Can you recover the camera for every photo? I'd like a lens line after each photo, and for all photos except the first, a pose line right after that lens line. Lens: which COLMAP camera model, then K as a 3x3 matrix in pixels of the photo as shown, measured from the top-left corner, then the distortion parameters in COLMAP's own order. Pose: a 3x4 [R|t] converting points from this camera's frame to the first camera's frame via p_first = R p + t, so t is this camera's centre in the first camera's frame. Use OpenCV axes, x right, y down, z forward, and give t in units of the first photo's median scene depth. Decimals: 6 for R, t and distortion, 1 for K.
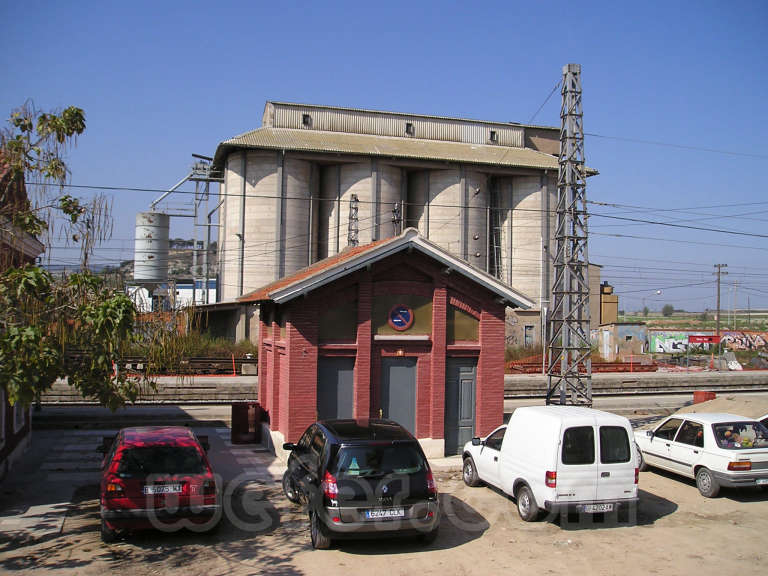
lens RADIAL K [[797.4, 0, 384.7], [0, 797.4, 288.8], [0, 0, 1]] dist [-0.095459, 0.000000]
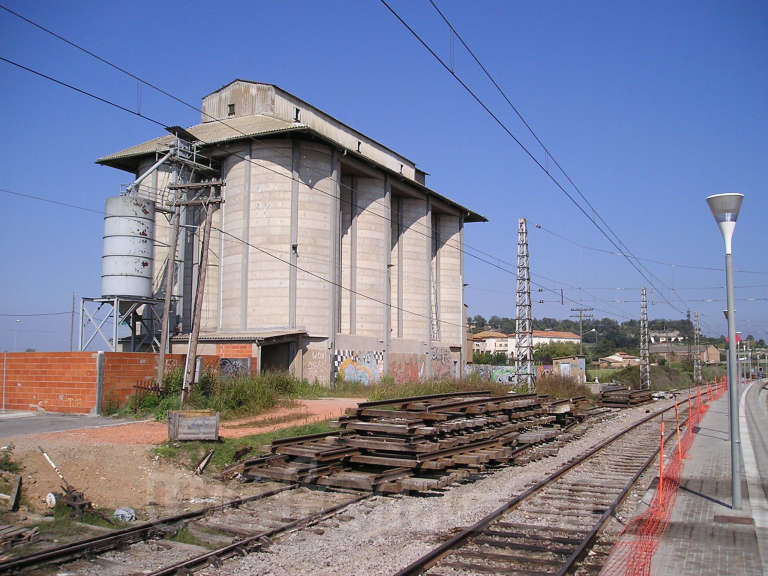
lens RADIAL K [[797.4, 0, 392.1], [0, 797.4, 283.2], [0, 0, 1]] dist [-0.095459, 0.000000]
pose [[0.658301, 0.063601, 0.750063, -0.662845], [-0.014996, 0.997335, -0.071407, 0.021131], [-0.752605, 0.035759, 0.657500, 0.396434]]
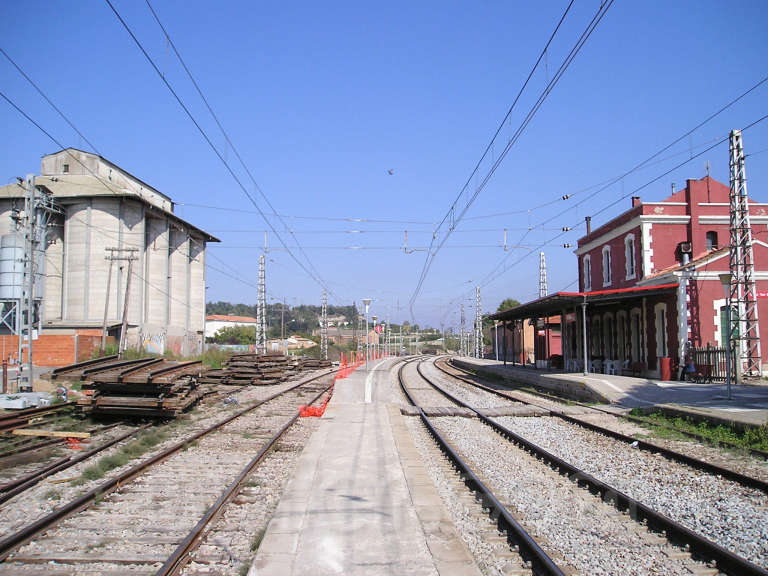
lens RADIAL K [[797.4, 0, 383.9], [0, 797.4, 285.8], [0, 0, 1]] dist [-0.095459, 0.000000]
pose [[0.314606, 0.056769, 0.947523, -1.136702], [-0.018929, 0.998387, -0.053532, 0.016719], [-0.949034, -0.001094, 0.315173, 0.222793]]
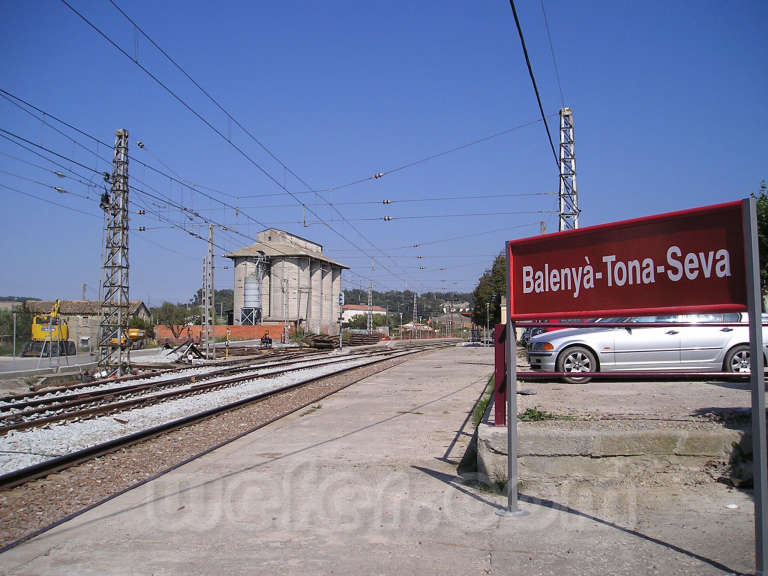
lens RADIAL K [[797.4, 0, 383.7], [0, 797.4, 287.7], [0, 0, 1]] dist [-0.095459, 0.000000]
pose [[0.468126, 0.034185, 0.883000, -2.092890], [-0.020155, 0.999405, -0.028006, -0.012711], [-0.883432, -0.004686, 0.468537, -0.348589]]
